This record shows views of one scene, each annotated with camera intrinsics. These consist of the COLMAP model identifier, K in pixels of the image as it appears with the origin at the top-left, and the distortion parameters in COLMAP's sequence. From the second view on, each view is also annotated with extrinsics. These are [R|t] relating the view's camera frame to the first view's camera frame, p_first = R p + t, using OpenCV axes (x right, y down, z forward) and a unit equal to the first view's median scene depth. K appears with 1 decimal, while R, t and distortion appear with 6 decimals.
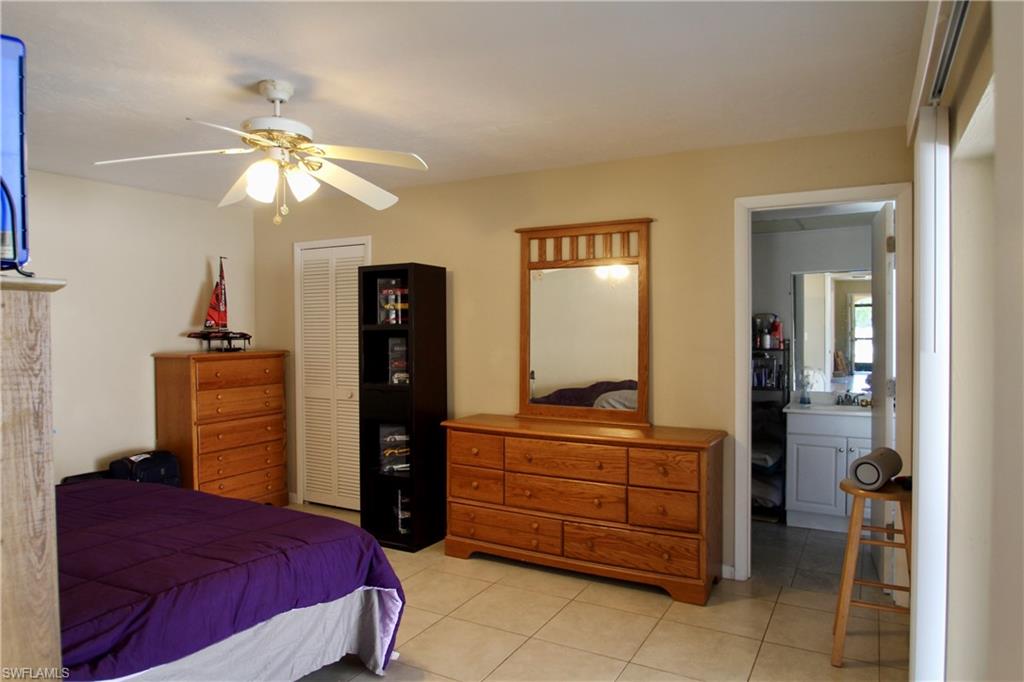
lens RADIAL K [[657.3, 0, 512.0], [0, 657.3, 341.0], [0, 0, 1]] dist [-0.000715, -0.000176]
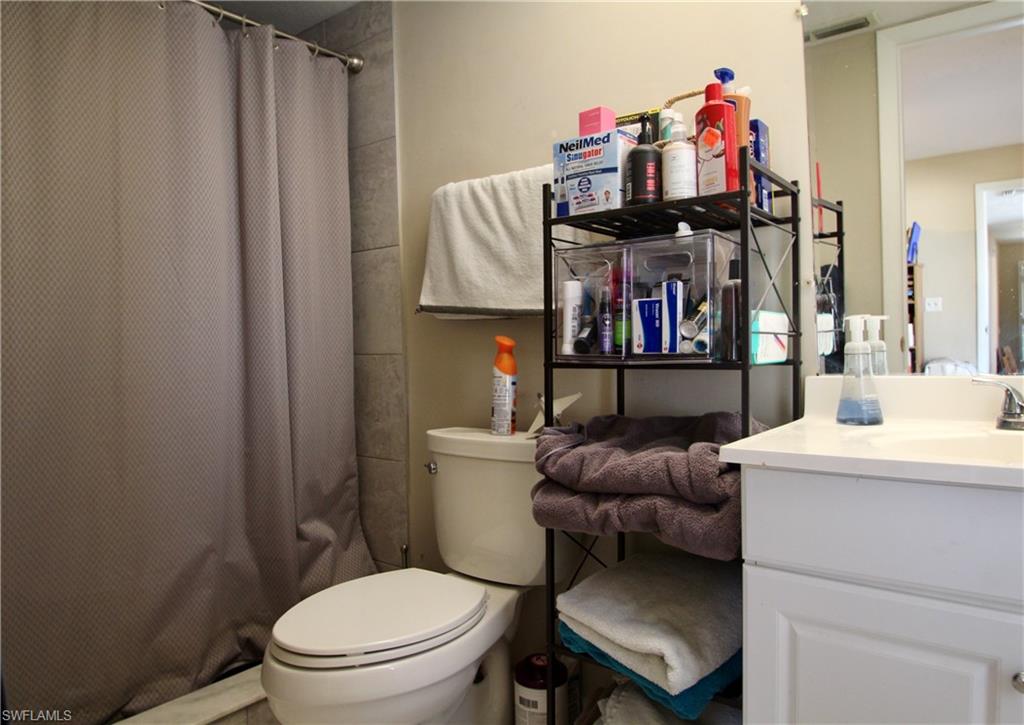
lens RADIAL K [[699.4, 0, 512.7], [0, 699.4, 361.0], [0, 0, 1]] dist [0.001503, 0.000324]
pose [[0.988478, -0.008320, -0.151135, 0.364525], [0.007078, 0.999937, -0.008754, 0.074301], [0.151199, 0.007583, 0.988474, 0.732998]]
